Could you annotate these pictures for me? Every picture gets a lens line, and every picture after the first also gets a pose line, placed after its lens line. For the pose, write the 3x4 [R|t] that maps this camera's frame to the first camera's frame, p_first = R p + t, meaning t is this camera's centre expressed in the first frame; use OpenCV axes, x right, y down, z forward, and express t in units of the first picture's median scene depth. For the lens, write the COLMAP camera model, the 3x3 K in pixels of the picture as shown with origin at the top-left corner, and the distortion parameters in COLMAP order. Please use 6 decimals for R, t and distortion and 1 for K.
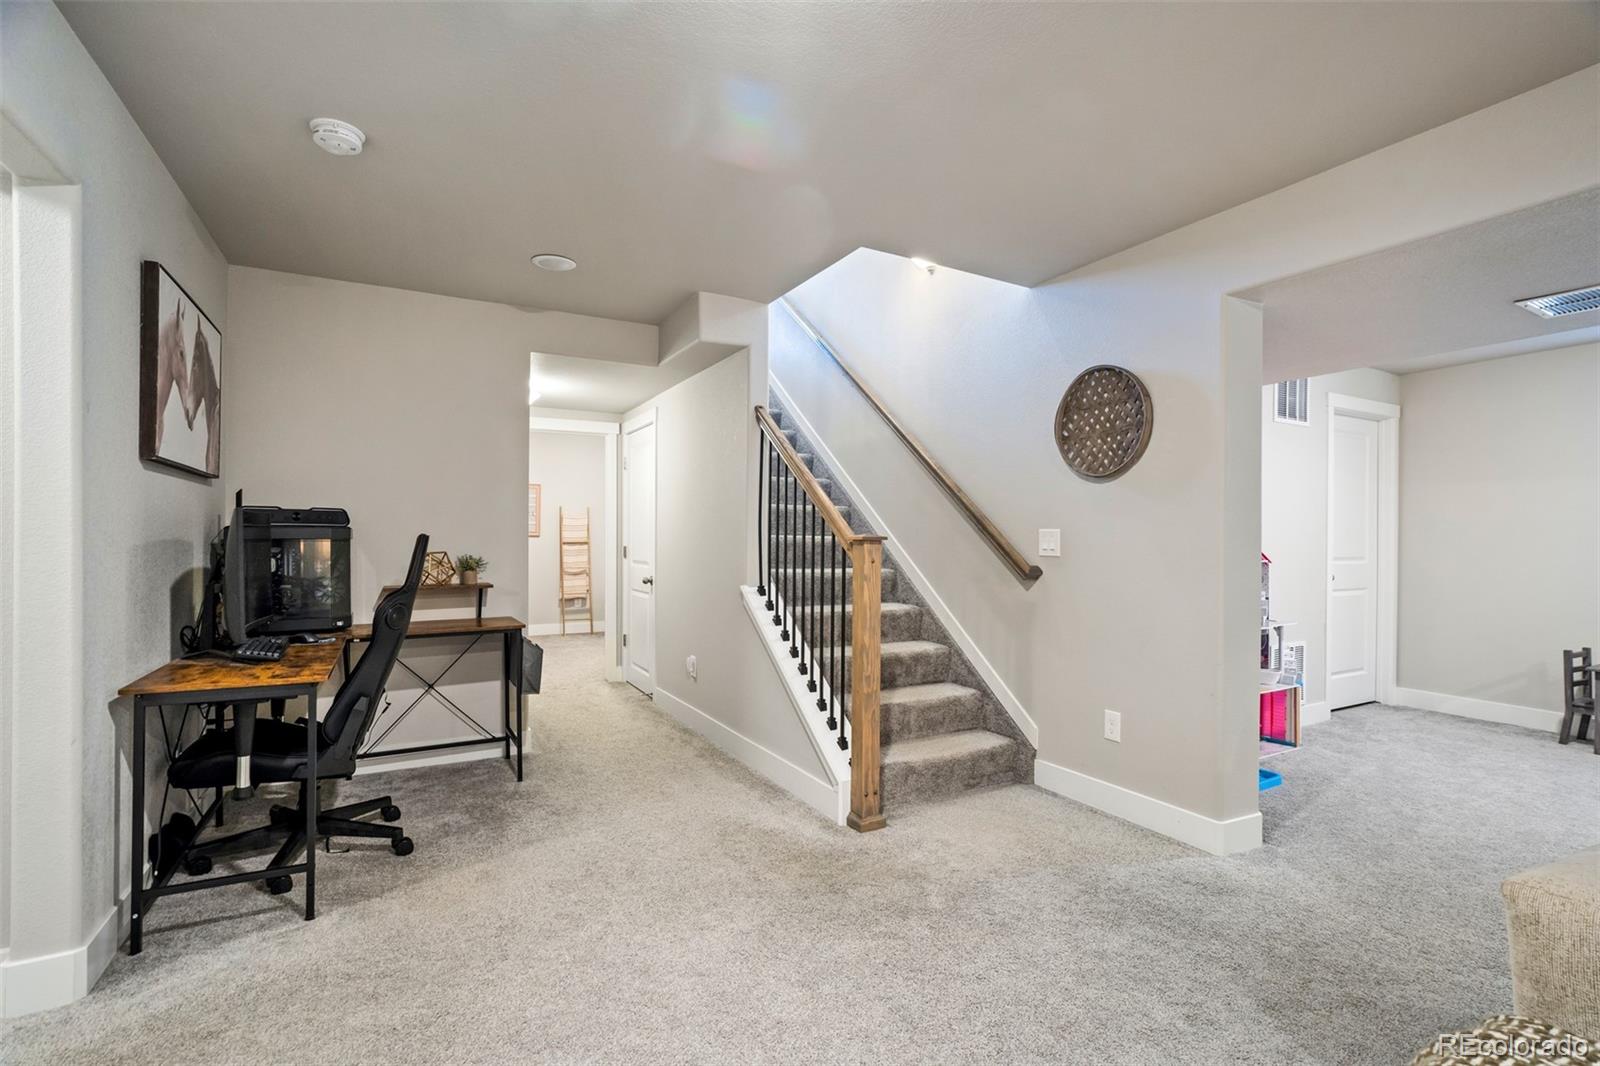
lens RADIAL K [[748.5, 0, 807.1], [0, 748.5, 536.5], [0, 0, 1]] dist [-0.037579, 0.024569]
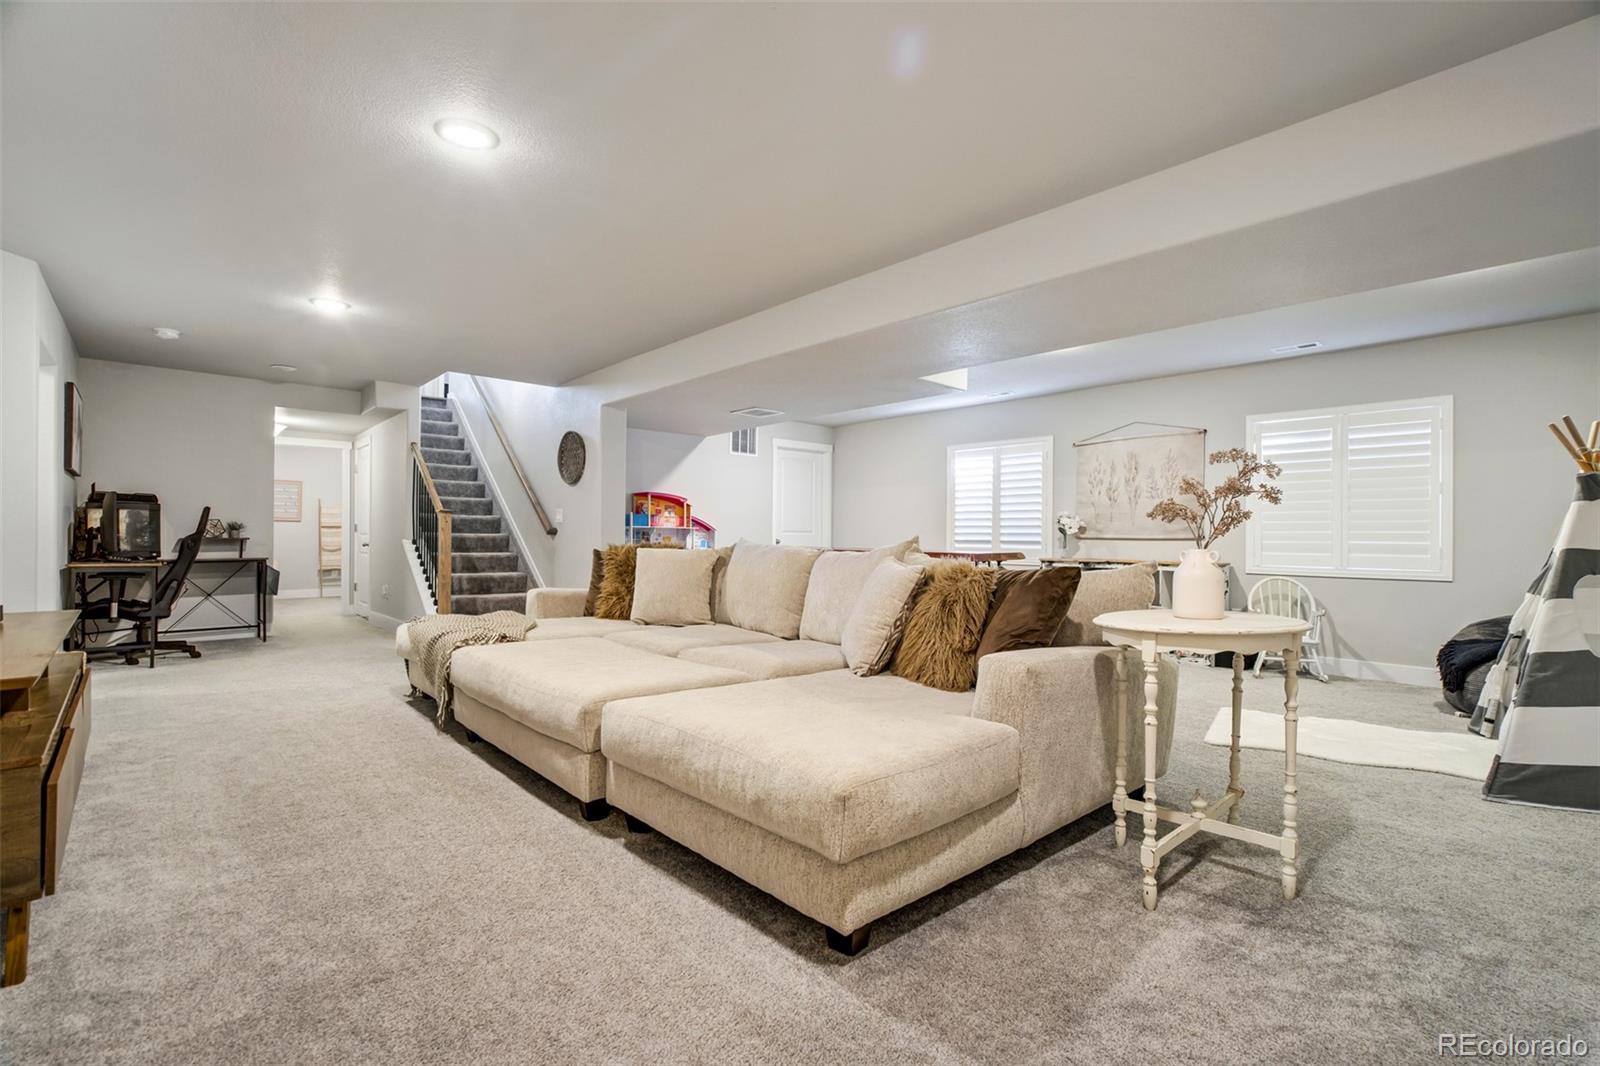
lens RADIAL K [[748.5, 0, 807.1], [0, 748.5, 536.5], [0, 0, 1]] dist [-0.037579, 0.024569]
pose [[0.974933, 0.001905, 0.222491, 0.496111], [-0.001601, 0.999998, -0.001543, 0.062076], [-0.222494, 0.001148, 0.974933, -1.043355]]
